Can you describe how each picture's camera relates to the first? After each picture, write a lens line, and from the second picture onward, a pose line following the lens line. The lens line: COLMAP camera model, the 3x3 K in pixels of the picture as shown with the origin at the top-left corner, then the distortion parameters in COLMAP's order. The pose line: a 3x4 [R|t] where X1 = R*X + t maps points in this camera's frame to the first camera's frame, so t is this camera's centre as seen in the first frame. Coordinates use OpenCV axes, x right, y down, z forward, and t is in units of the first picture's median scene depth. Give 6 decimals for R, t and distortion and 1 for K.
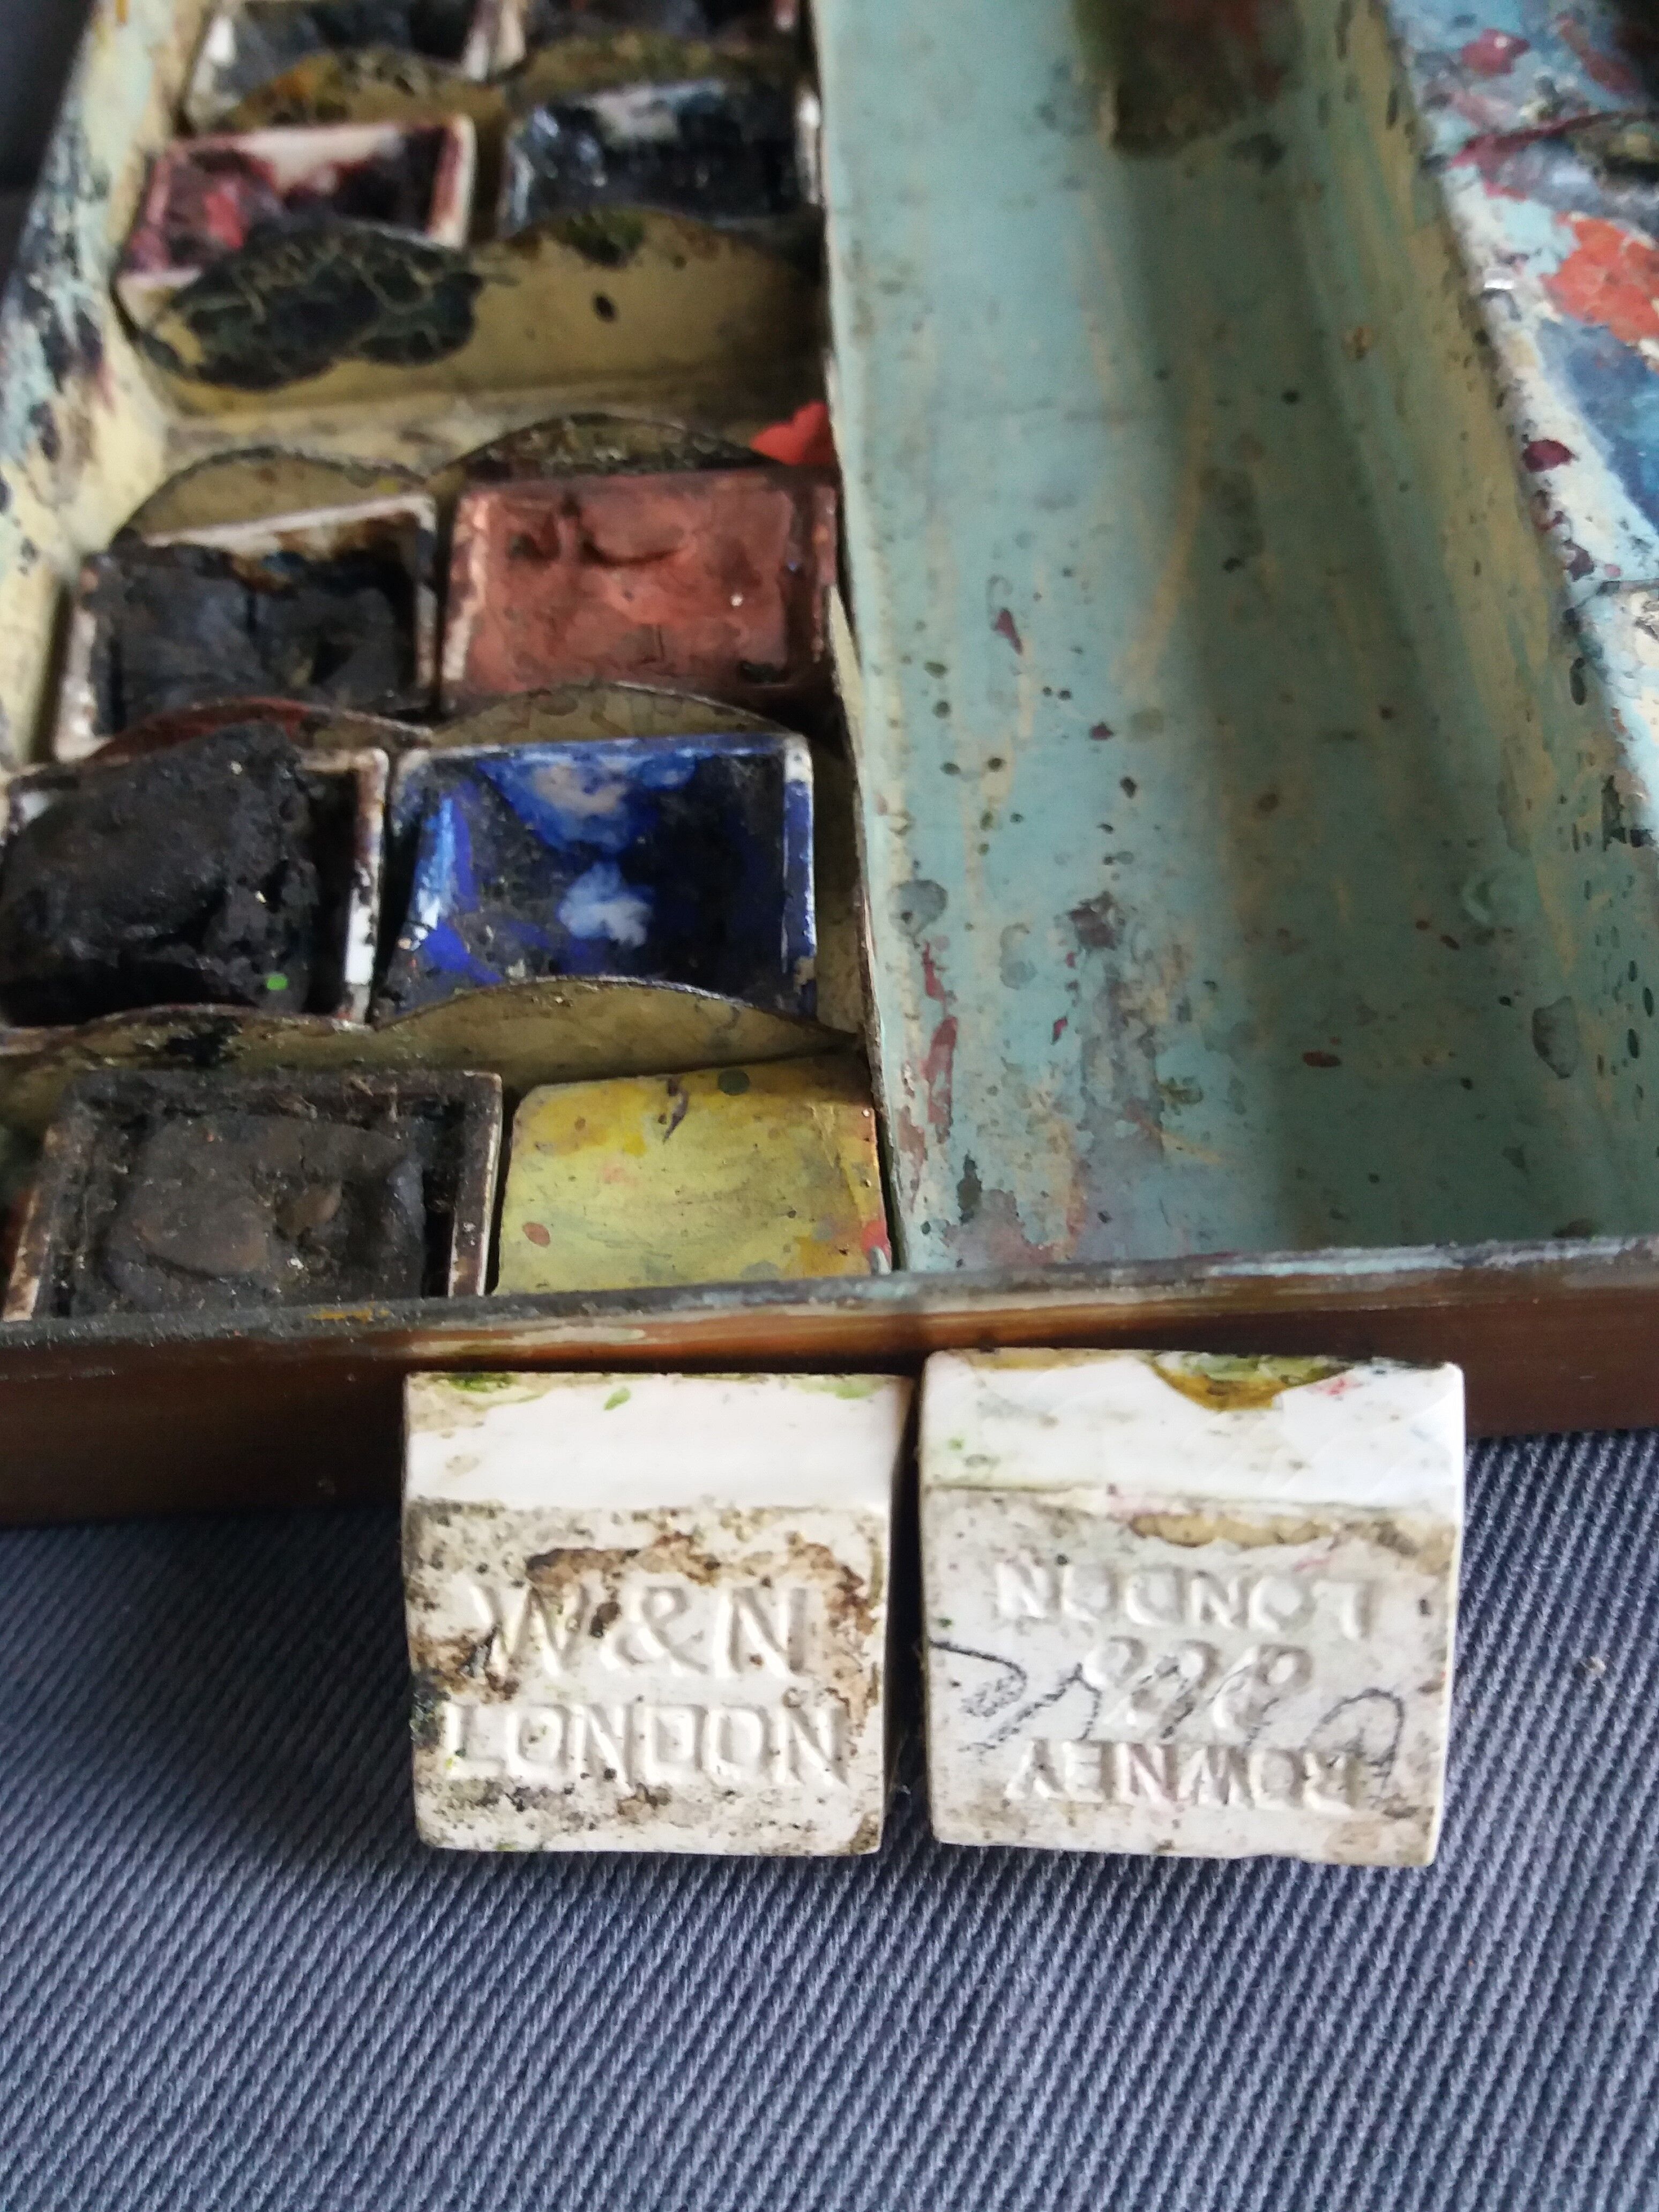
lens RADIAL K [[1960.6, 0, 829.5], [0, 1960.6, 1106.0], [0, 0, 1]] dist [0.006903, -0.000284]
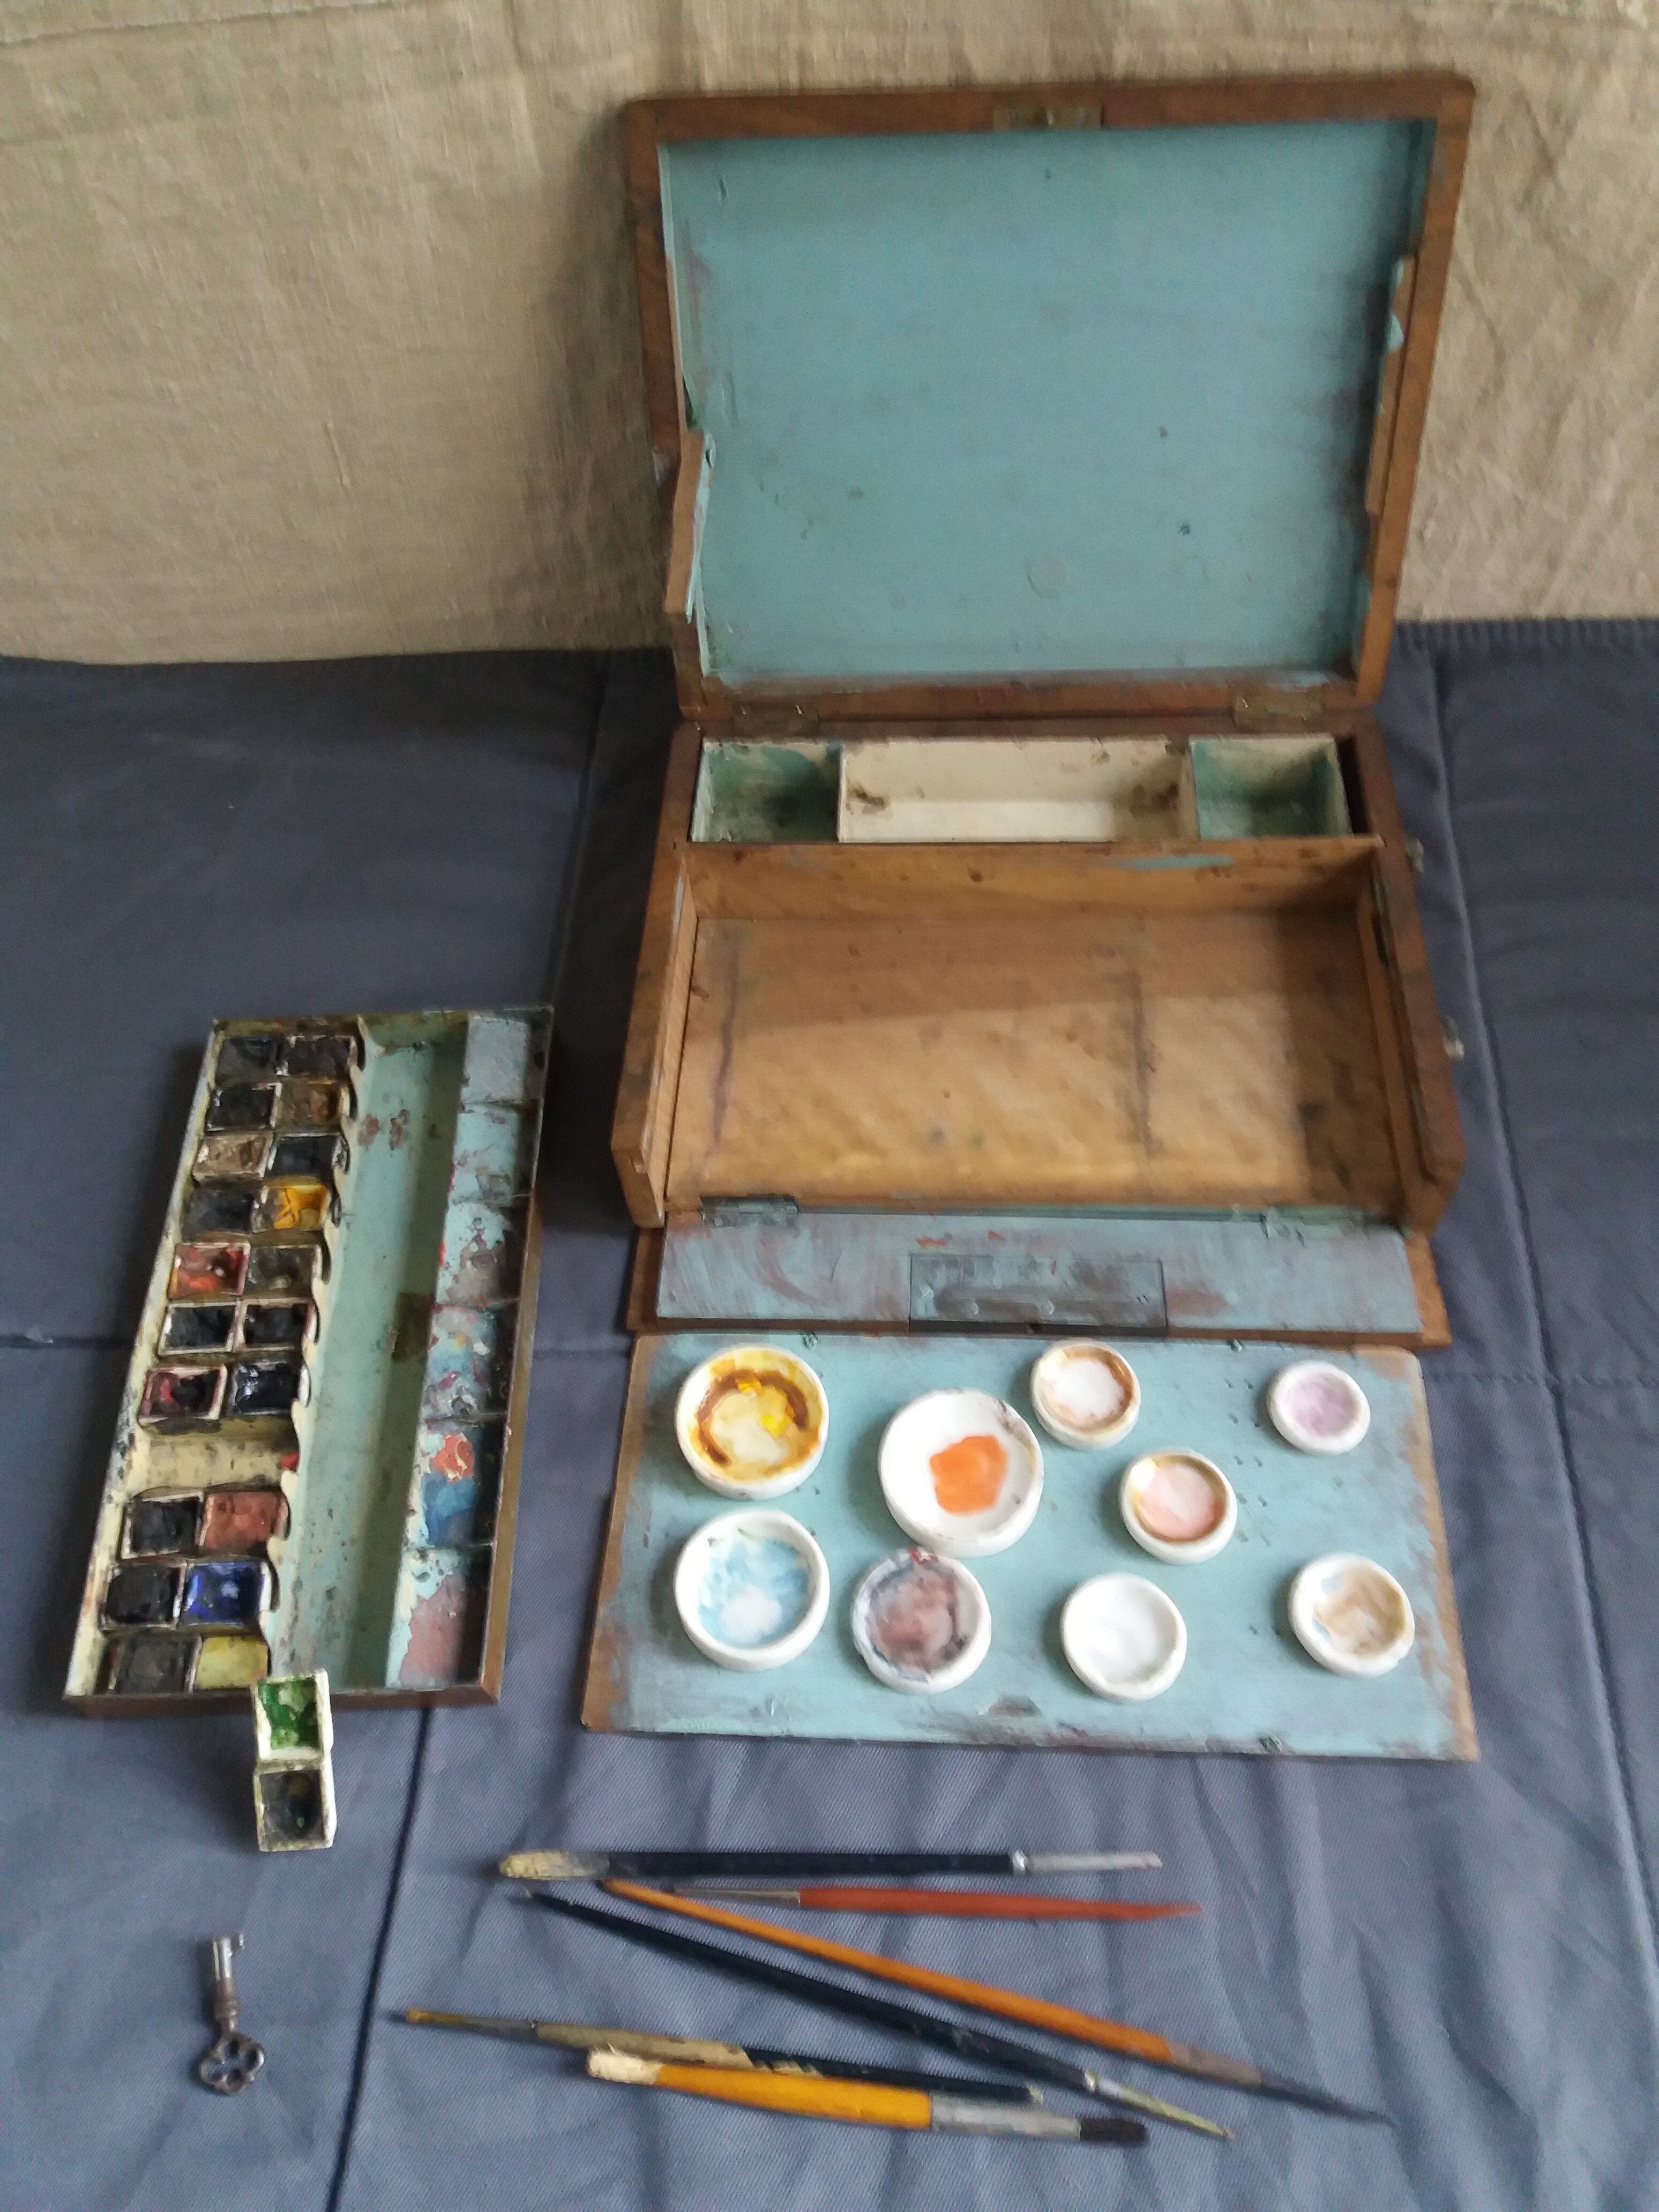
lens RADIAL K [[1774.0, 0, 784.6], [0, 1774.0, 1115.5], [0, 0, 1]] dist [0.049677, -0.114897]
pose [[0.999662, 0.024364, -0.009113, 1.275020], [-0.024617, 0.999286, -0.028660, -1.180570], [0.008408, 0.028874, 0.999548, -3.468667]]
